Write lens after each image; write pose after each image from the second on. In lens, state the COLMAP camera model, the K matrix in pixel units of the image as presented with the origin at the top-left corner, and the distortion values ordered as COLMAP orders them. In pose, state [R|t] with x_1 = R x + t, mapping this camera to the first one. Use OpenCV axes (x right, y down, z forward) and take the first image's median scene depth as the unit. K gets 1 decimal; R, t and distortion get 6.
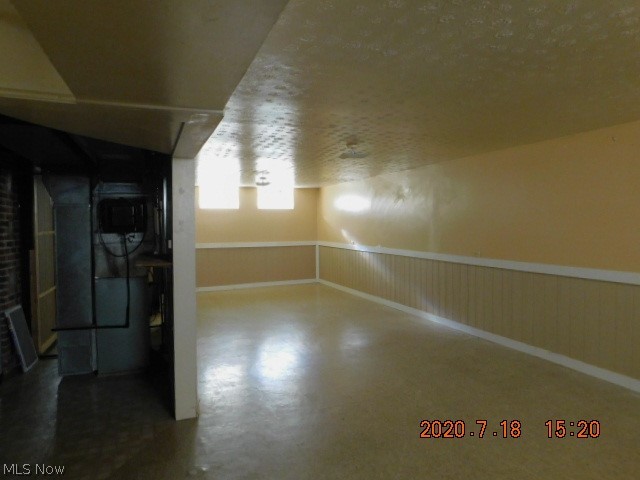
lens RADIAL K [[428.1, 0, 322.6], [0, 428.1, 240.1], [0, 0, 1]] dist [-0.045521, 0.038036]
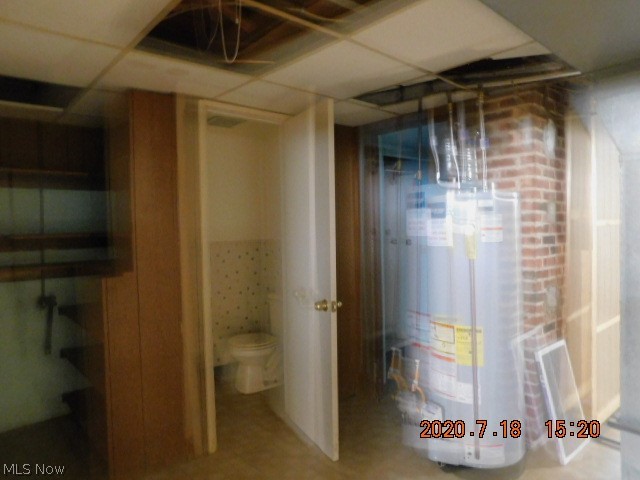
lens RADIAL K [[428.1, 0, 322.6], [0, 428.1, 238.0], [0, 0, 1]] dist [-0.045521, 0.038036]
pose [[0.349788, 0.022173, -0.936567, -0.283333], [-0.014285, 0.999730, 0.018334, -0.000228], [0.936720, 0.006966, 0.350010, 0.483852]]
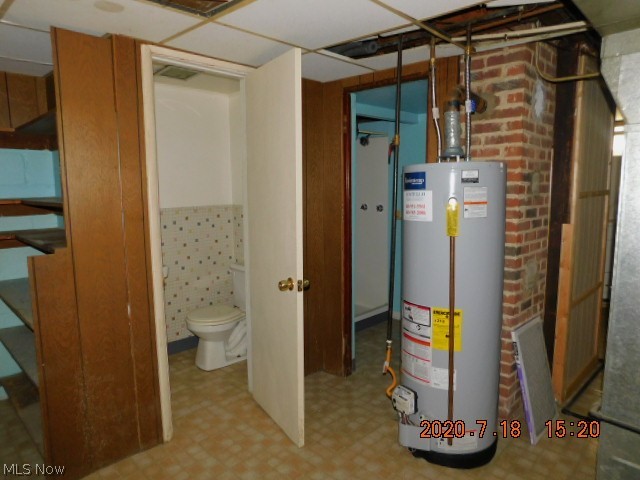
lens RADIAL K [[428.1, 0, 322.1], [0, 428.1, 237.1], [0, 0, 1]] dist [-0.045521, 0.038036]
pose [[0.417080, 0.113708, -0.901729, -0.340066], [-0.026730, 0.993249, 0.112884, -0.016277], [0.908477, -0.022978, 0.417303, 0.507692]]
